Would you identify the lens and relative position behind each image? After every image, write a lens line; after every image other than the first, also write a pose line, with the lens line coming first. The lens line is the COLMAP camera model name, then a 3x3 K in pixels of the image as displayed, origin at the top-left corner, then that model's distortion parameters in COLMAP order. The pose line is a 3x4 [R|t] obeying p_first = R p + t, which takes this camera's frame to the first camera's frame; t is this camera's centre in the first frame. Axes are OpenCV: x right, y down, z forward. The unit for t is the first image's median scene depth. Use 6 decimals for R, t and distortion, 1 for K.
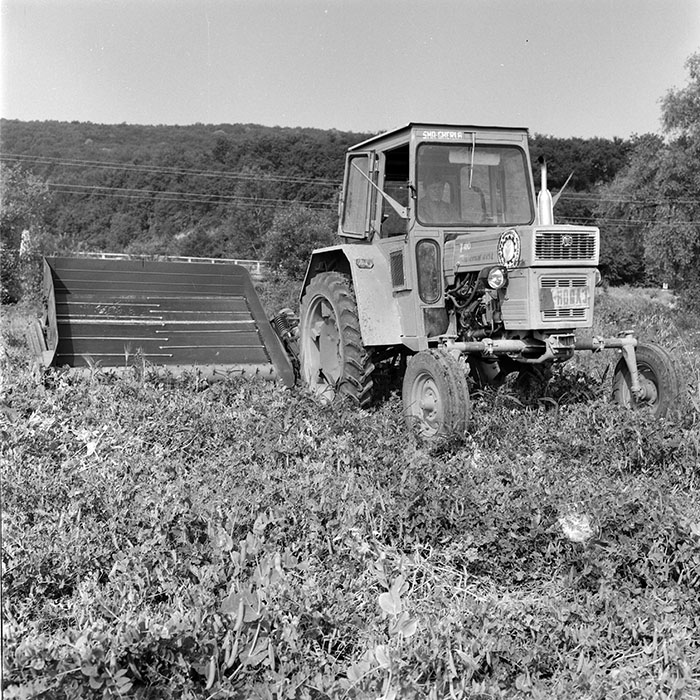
lens RADIAL K [[975.1, 0, 365.4], [0, 975.1, 347.7], [0, 0, 1]] dist [0.063543, -0.053227]
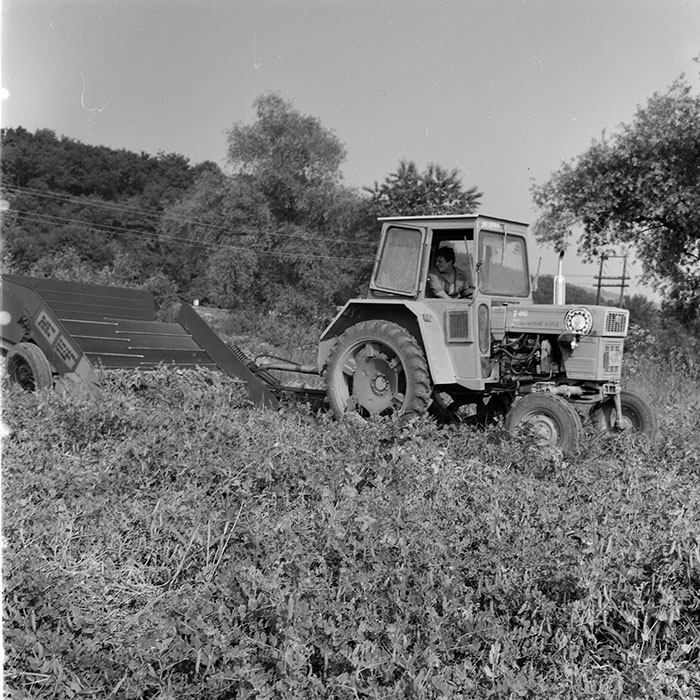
lens RADIAL K [[975.1, 0, 365.4], [0, 975.1, 347.7], [0, 0, 1]] dist [0.063543, -0.053227]
pose [[0.878517, 0.048240, 0.475268, -0.537520], [-0.043181, 0.998835, -0.021564, -0.014162], [-0.475755, -0.001579, 0.879577, -0.054525]]
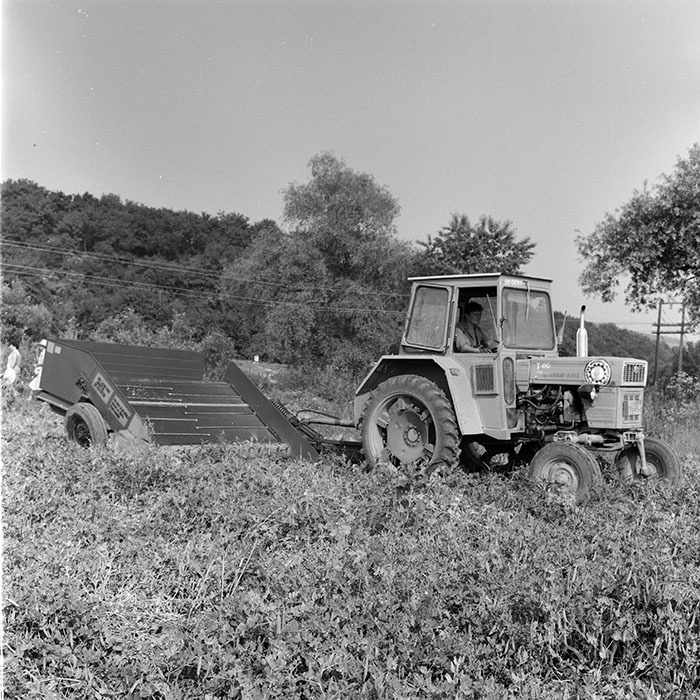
lens RADIAL K [[975.8, 0, 363.2], [0, 975.8, 360.9], [0, 0, 1]] dist [0.034253, 0.088104]
pose [[0.908108, 0.047840, 0.415995, -0.537060], [-0.025310, 0.997907, -0.059511, -0.015712], [-0.417971, 0.043514, 0.907418, -0.122341]]
